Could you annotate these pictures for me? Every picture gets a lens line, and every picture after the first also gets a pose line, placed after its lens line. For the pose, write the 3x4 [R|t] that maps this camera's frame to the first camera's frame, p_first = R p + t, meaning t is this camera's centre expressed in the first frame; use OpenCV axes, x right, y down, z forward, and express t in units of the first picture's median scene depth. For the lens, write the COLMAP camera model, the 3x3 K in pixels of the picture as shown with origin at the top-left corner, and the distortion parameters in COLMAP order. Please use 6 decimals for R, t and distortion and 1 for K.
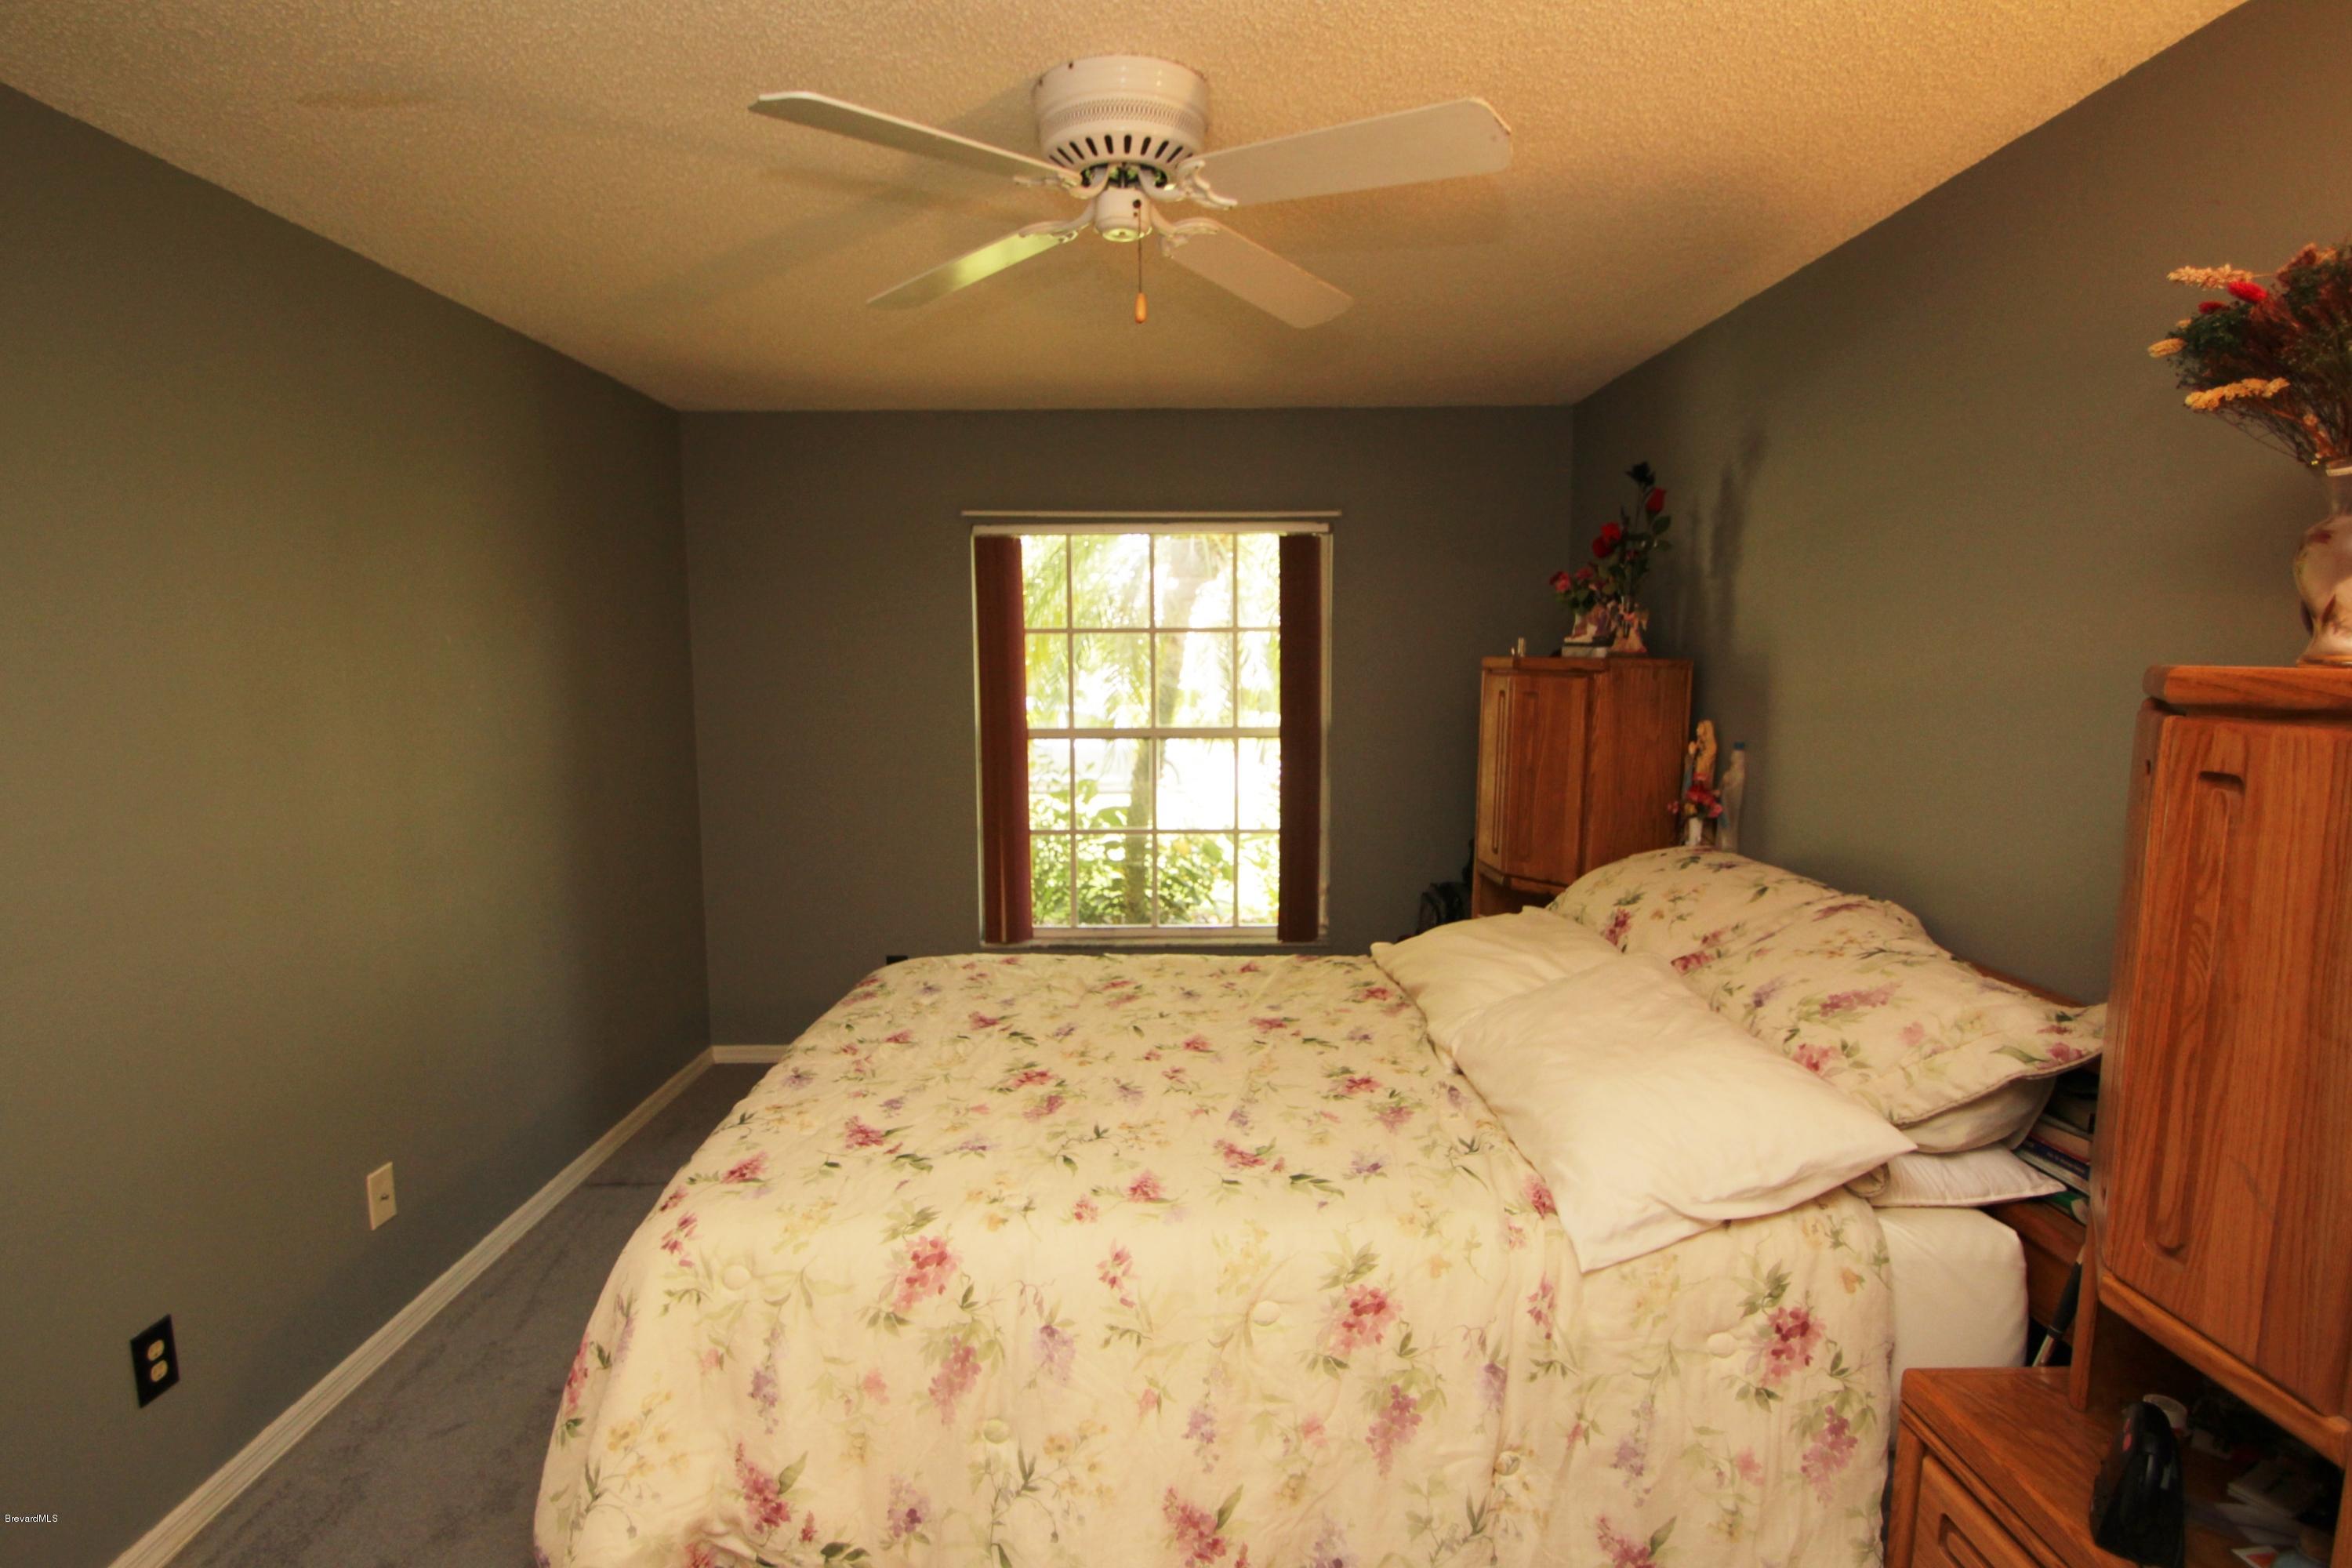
lens RADIAL K [[1190.8, 0, 1176.4], [0, 1190.8, 779.5], [0, 0, 1]] dist [0.012973, -0.022321]
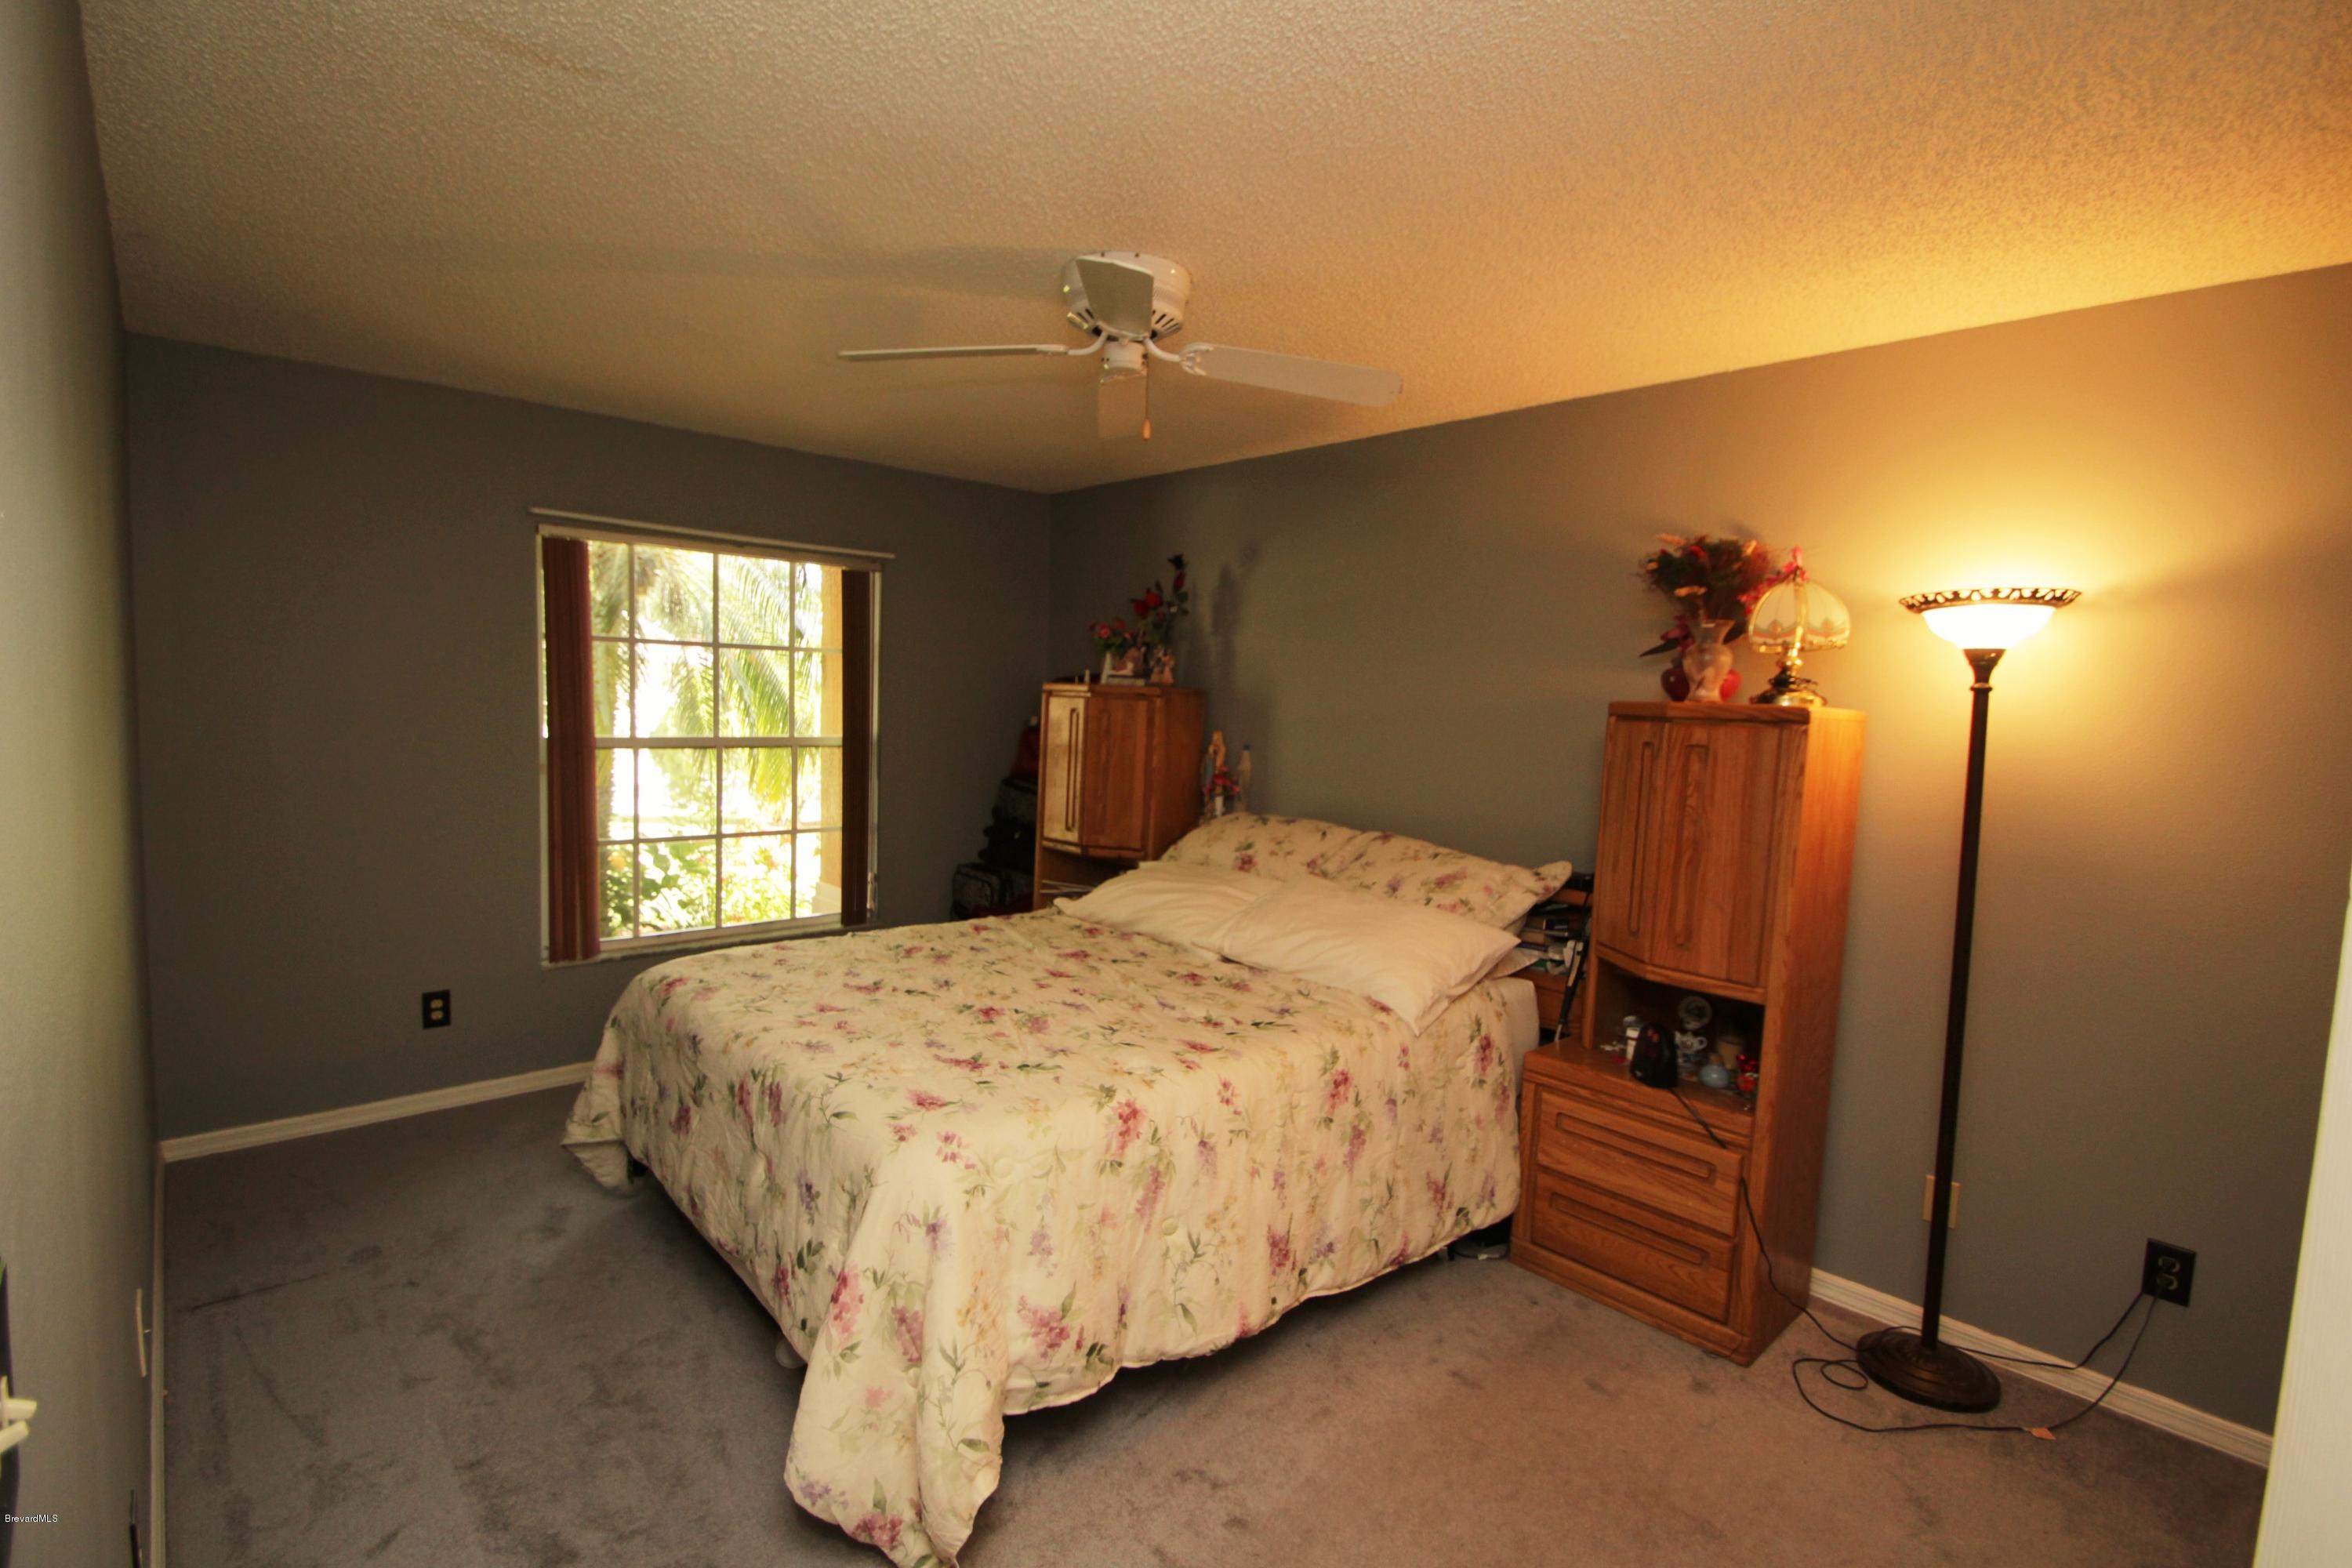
lens RADIAL K [[1111.8, 0, 1161.3], [0, 1111.8, 784.4], [0, 0, 1]] dist [-0.004879, -0.000491]
pose [[0.737219, -0.025658, 0.675166, -0.916162], [0.032844, 0.999458, 0.002120, 0.020711], [-0.674855, 0.020612, 0.737663, 0.029115]]
